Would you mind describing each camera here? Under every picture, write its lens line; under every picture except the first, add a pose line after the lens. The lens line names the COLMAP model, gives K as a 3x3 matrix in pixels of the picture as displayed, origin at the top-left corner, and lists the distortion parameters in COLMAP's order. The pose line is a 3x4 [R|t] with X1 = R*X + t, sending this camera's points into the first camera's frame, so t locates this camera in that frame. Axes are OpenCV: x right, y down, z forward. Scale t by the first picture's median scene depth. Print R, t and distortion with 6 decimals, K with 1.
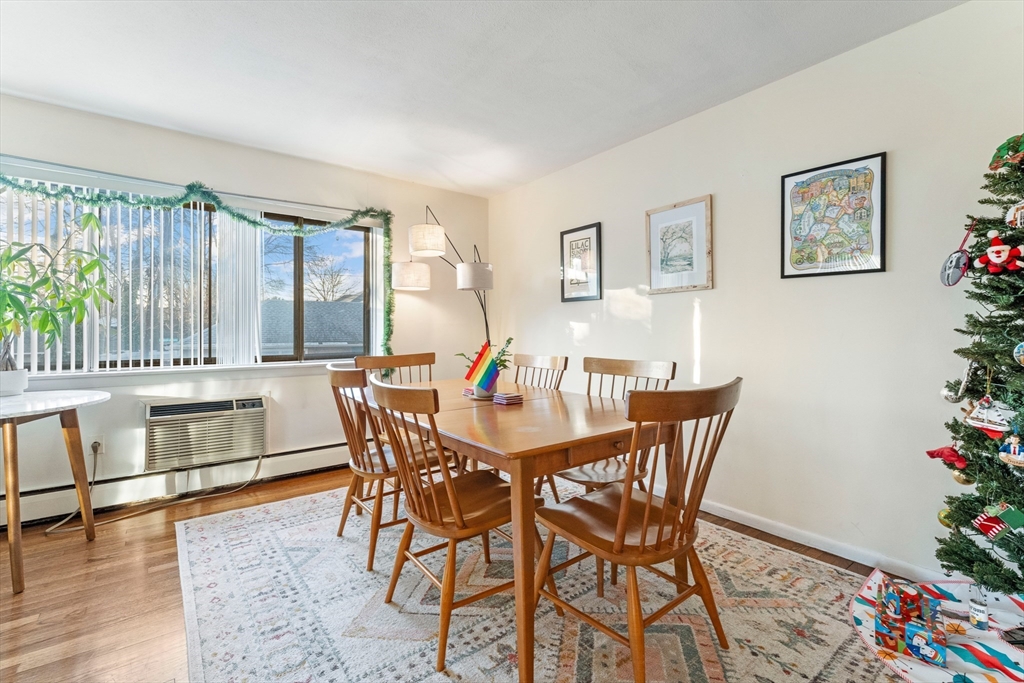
lens RADIAL K [[456.2, 0, 516.1], [0, 456.2, 324.3], [0, 0, 1]] dist [-0.000181, -0.000171]
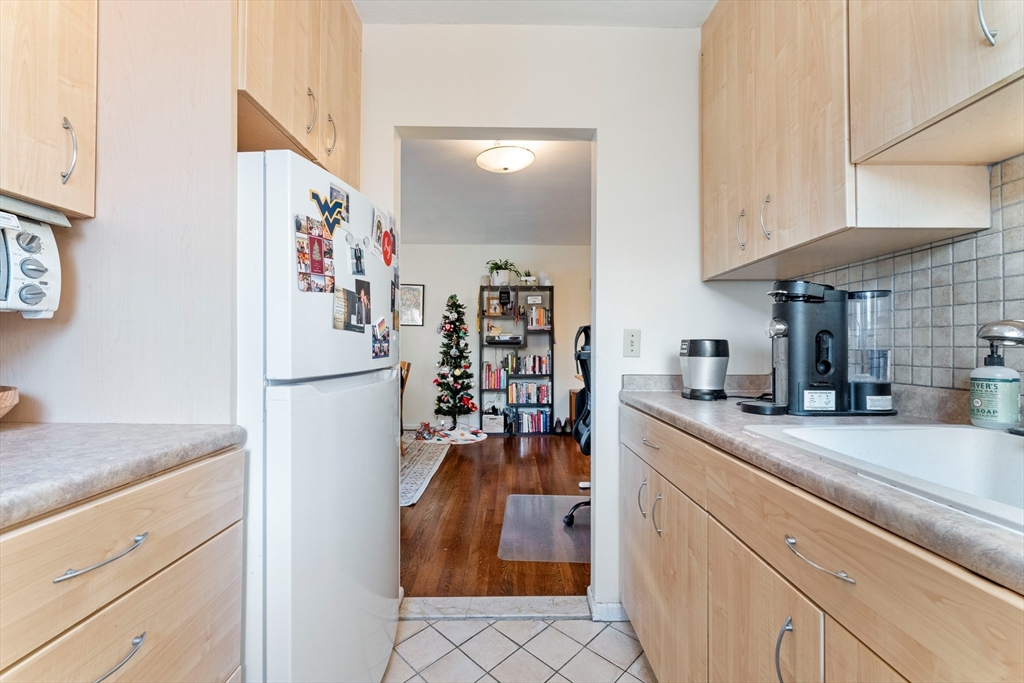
lens RADIAL K [[414.6, 0, 512.0], [0, 414.6, 341.5], [0, 0, 1]] dist [-0.017141, -0.000095]
pose [[0.614095, 0.017936, 0.789029, -0.805352], [-0.020996, 0.999759, -0.006385, -0.010956], [-0.788953, -0.012645, 0.614323, -0.931668]]
